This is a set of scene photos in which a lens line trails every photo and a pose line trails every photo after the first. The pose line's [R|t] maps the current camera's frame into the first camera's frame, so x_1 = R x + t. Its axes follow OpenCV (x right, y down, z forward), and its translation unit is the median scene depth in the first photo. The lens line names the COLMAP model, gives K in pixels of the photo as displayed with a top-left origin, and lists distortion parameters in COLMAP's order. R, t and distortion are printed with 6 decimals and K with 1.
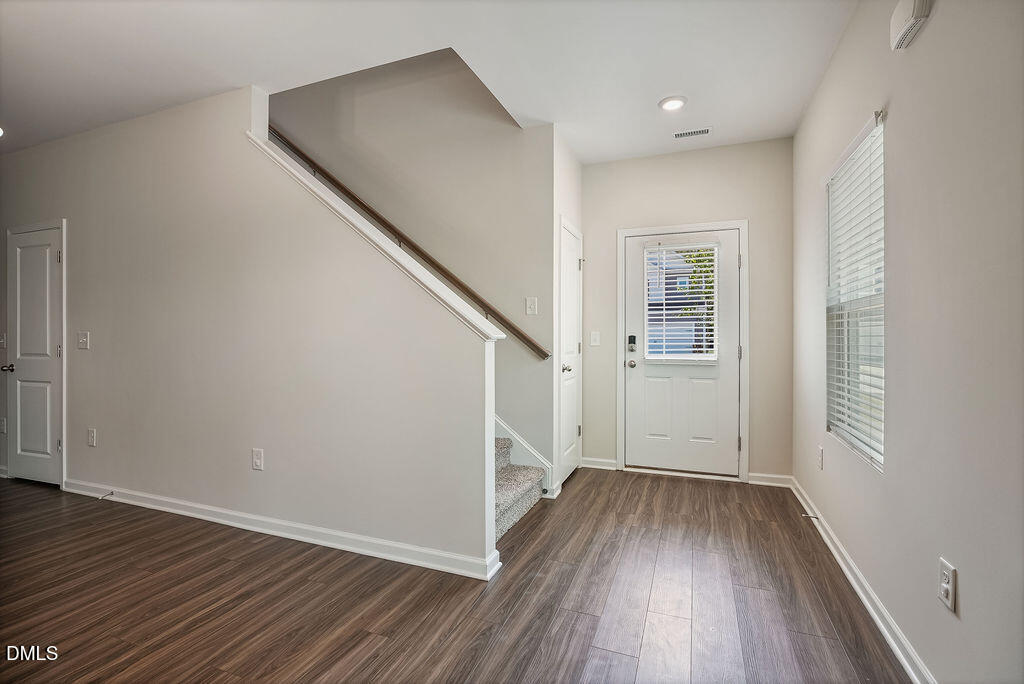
lens RADIAL K [[470.1, 0, 513.2], [0, 470.1, 337.1], [0, 0, 1]] dist [-0.005410, 0.000386]
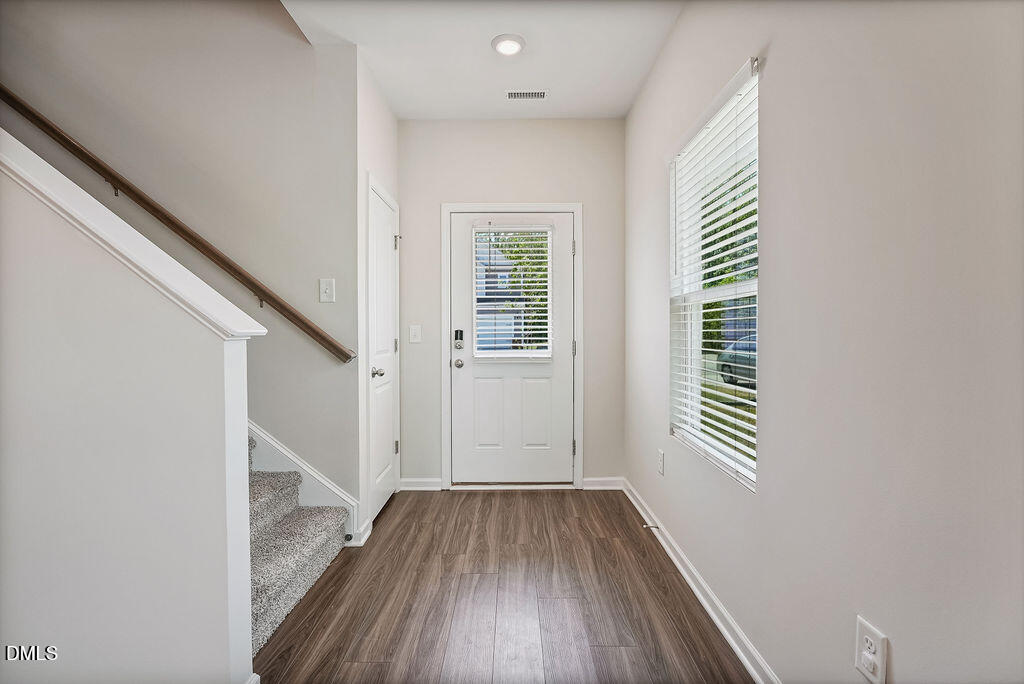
lens RADIAL K [[470.1, 0, 511.9], [0, 470.1, 338.7], [0, 0, 1]] dist [-0.005410, 0.000386]
pose [[0.933235, -0.009250, 0.359148, 0.045712], [0.003605, 0.999859, 0.016385, -0.001260], [-0.359249, -0.013997, 0.933137, 0.213773]]
